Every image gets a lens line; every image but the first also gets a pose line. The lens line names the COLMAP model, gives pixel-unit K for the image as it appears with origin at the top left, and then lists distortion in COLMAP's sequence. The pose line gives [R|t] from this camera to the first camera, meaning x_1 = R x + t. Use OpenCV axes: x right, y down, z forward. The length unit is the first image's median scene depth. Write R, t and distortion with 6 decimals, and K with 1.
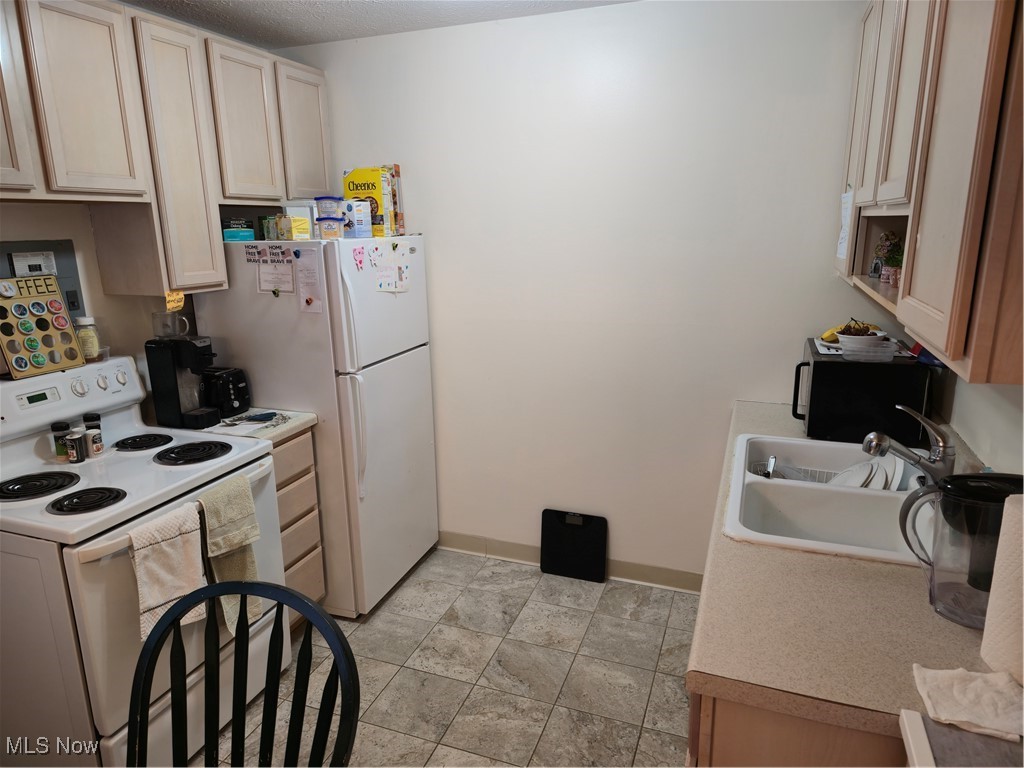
lens RADIAL K [[679.4, 0, 506.8], [0, 679.4, 391.0], [0, 0, 1]] dist [0.069225, -0.063659]
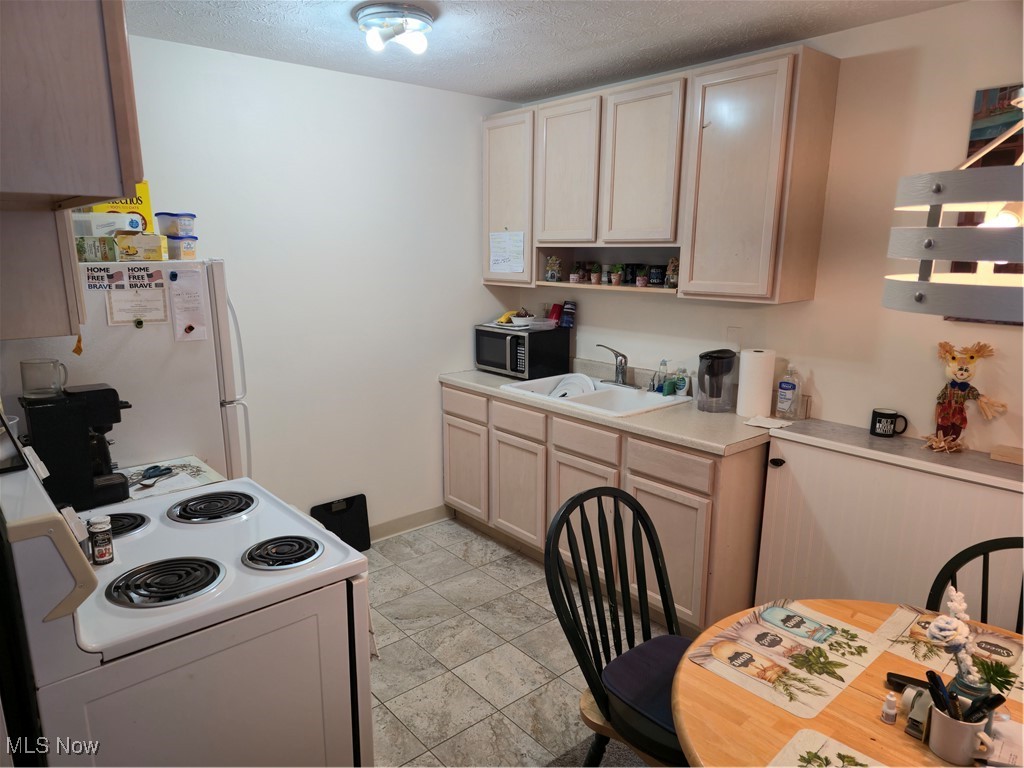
lens RADIAL K [[679.4, 0, 488.1], [0, 679.4, 392.5], [0, 0, 1]] dist [0.069225, -0.063659]
pose [[0.489362, -0.168522, 0.855643, -0.873787], [0.202747, 0.976252, 0.076321, -0.038870], [-0.848185, 0.136131, 0.511908, 0.220621]]
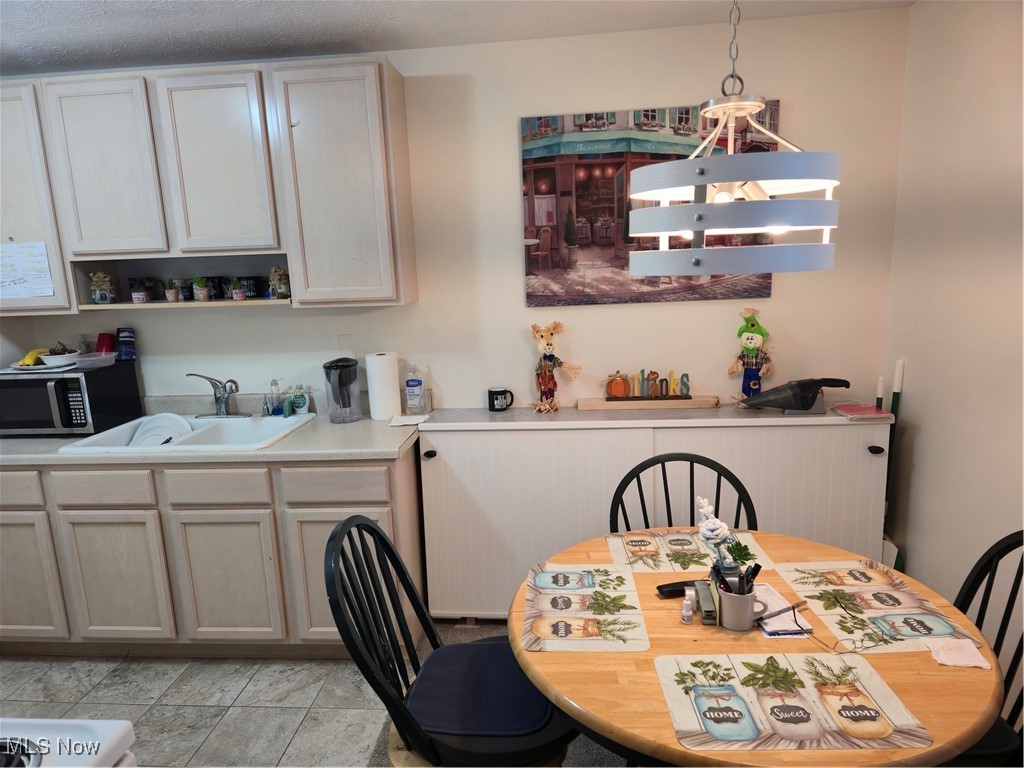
lens RADIAL K [[679.4, 0, 516.7], [0, 679.4, 389.0], [0, 0, 1]] dist [0.069225, -0.063659]
pose [[-0.282951, -0.155074, 0.946515, -0.832220], [0.273915, 0.932679, 0.234691, -0.079494], [-0.919189, 0.325671, -0.221426, 0.473072]]
